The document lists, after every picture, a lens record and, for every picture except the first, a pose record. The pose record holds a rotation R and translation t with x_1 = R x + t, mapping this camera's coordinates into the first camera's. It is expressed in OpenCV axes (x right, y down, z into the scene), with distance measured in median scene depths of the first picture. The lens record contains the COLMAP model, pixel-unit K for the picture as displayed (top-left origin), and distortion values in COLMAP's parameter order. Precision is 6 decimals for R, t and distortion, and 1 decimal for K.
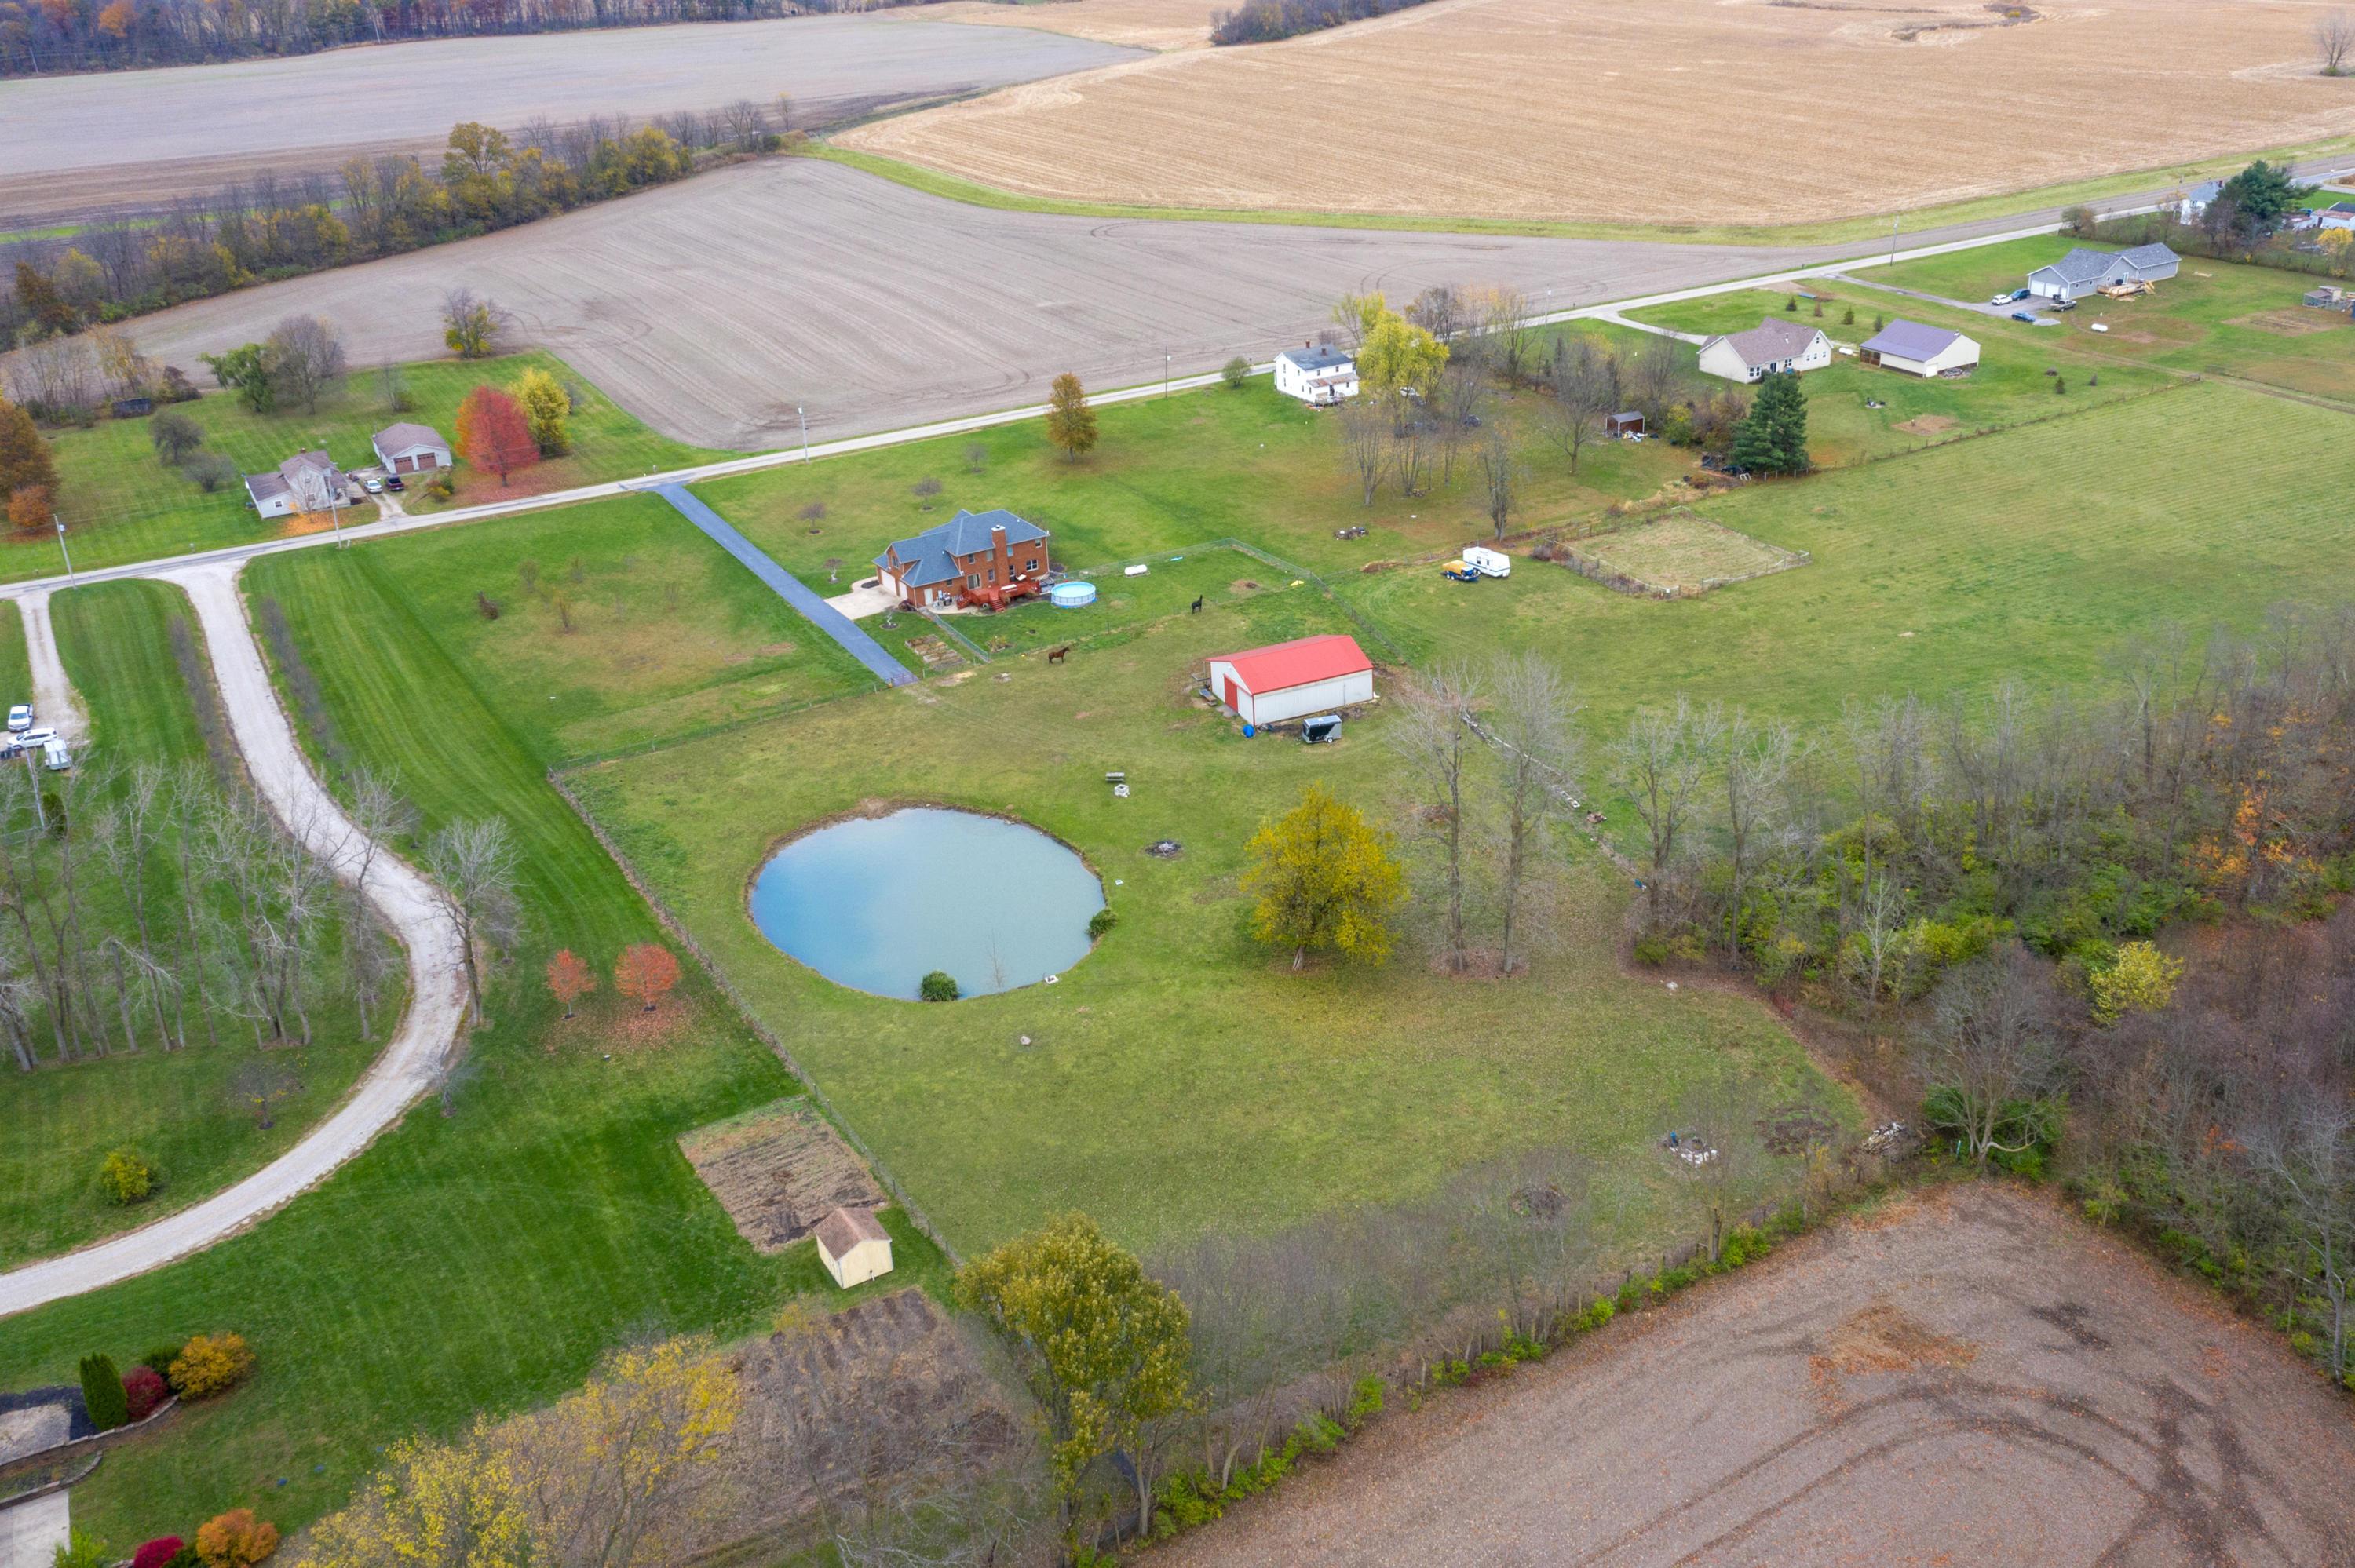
lens RADIAL K [[2050.7, 0, 1276.9], [0, 2050.7, 839.1], [0, 0, 1]] dist [-0.034049, 0.089444]
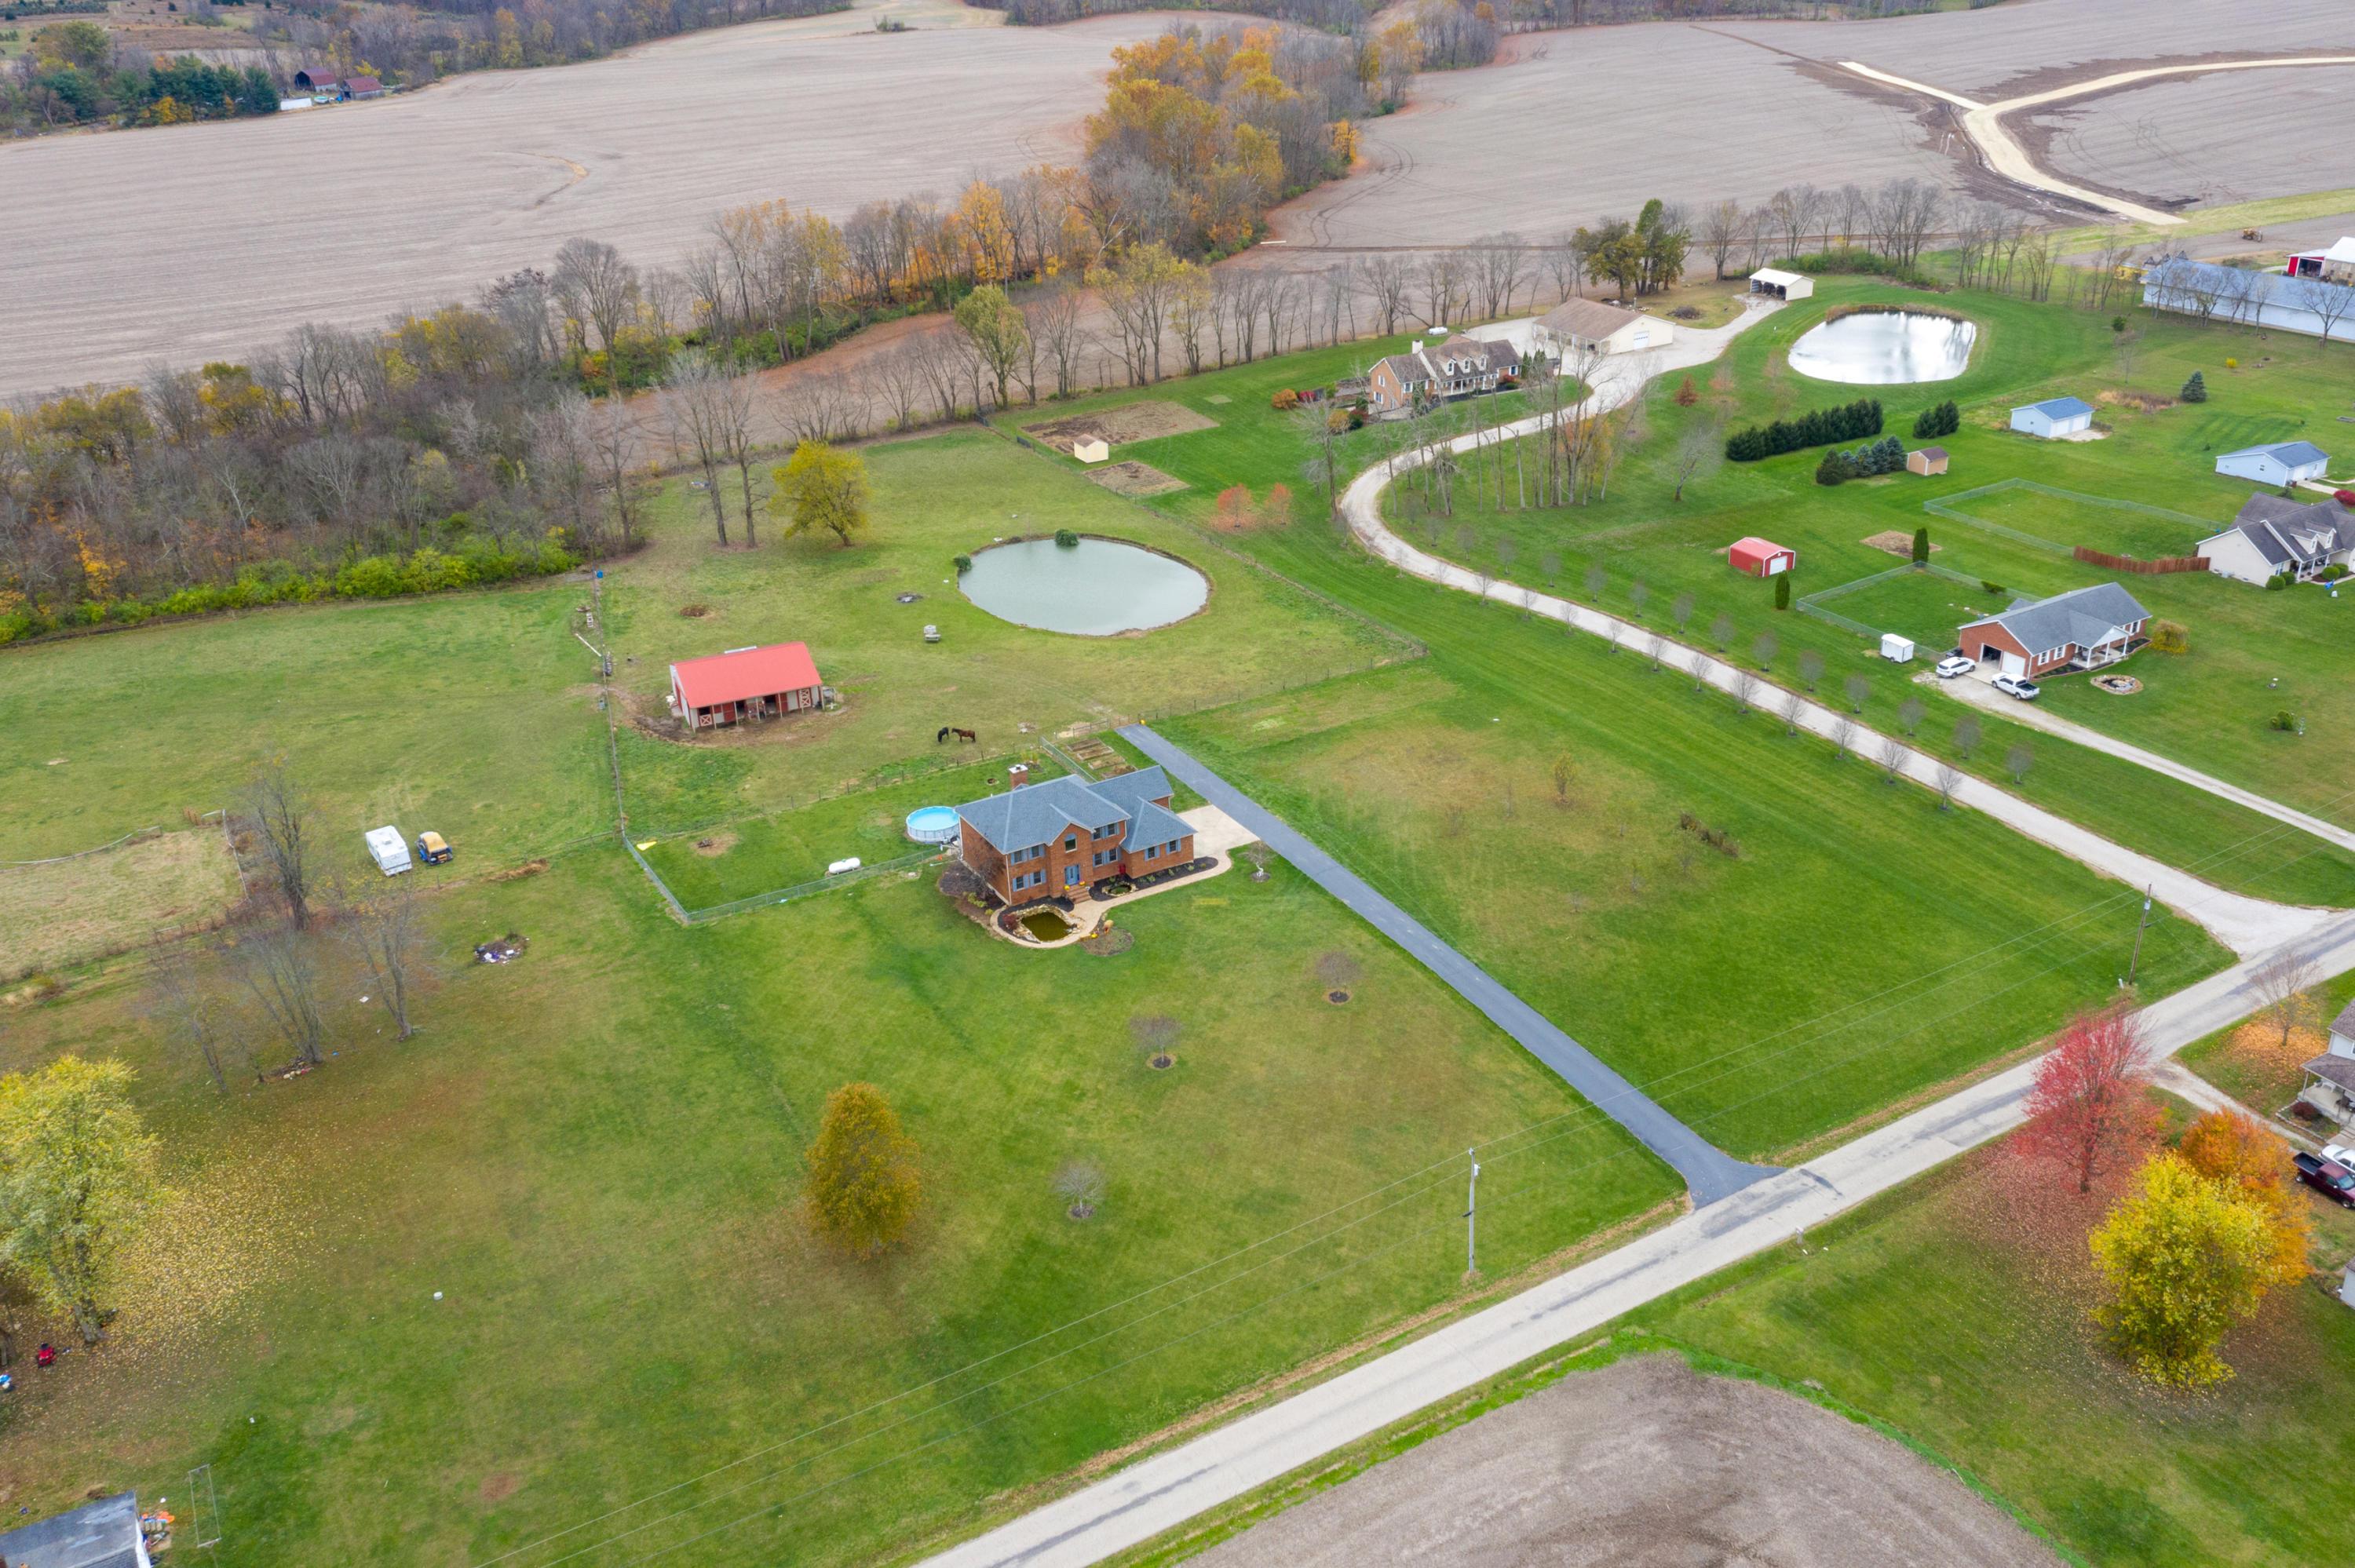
lens RADIAL K [[1937.3, 0, 1256.2], [0, 1937.3, 785.5], [0, 0, 1]] dist [-0.012934, 0.041695]
pose [[-0.998733, 0.035935, 0.035239, -0.250848], [0.049784, 0.602435, 0.796614, -0.720102], [0.007397, 0.797358, -0.603461, 1.448631]]
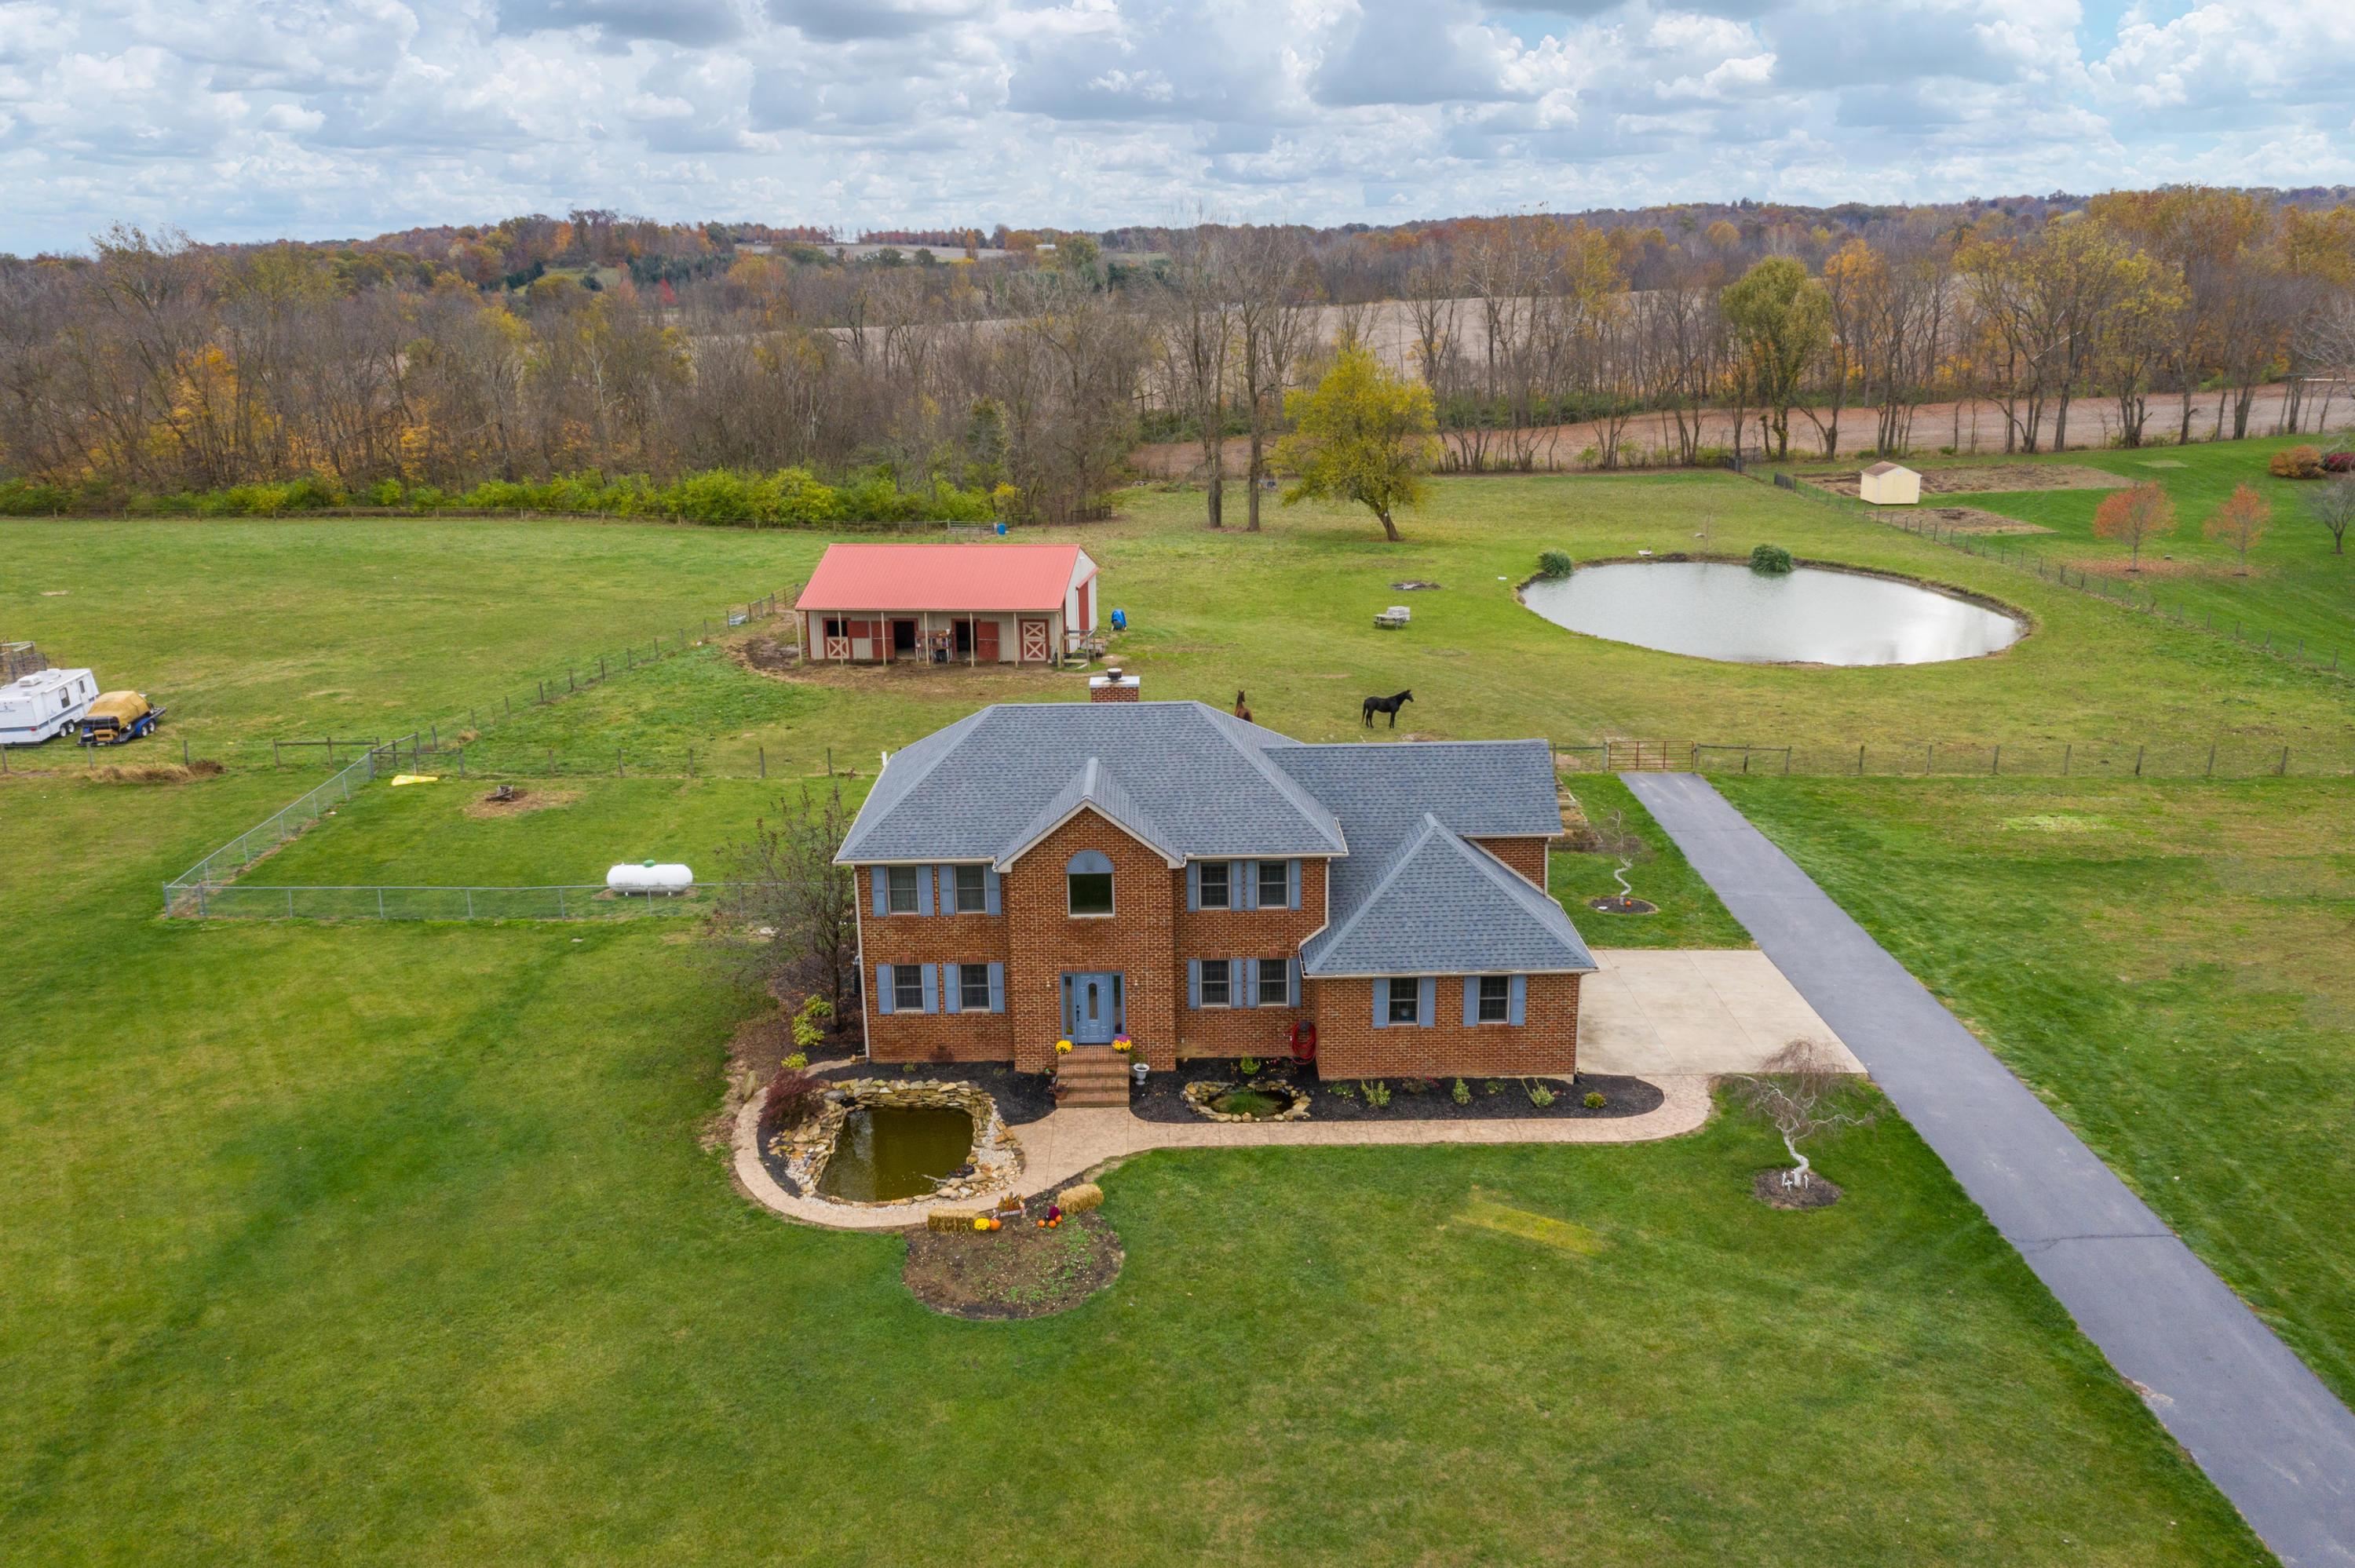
lens RADIAL K [[1868.8, 0, 1177.5], [0, 1868.8, 784.0], [0, 0, 1]] dist [-0.009357, 0.008973]
pose [[-0.841091, -0.098814, 0.531790, -0.265075], [0.281393, 0.759711, 0.586223, -0.273959], [-0.461934, 0.642709, -0.611181, 1.150129]]
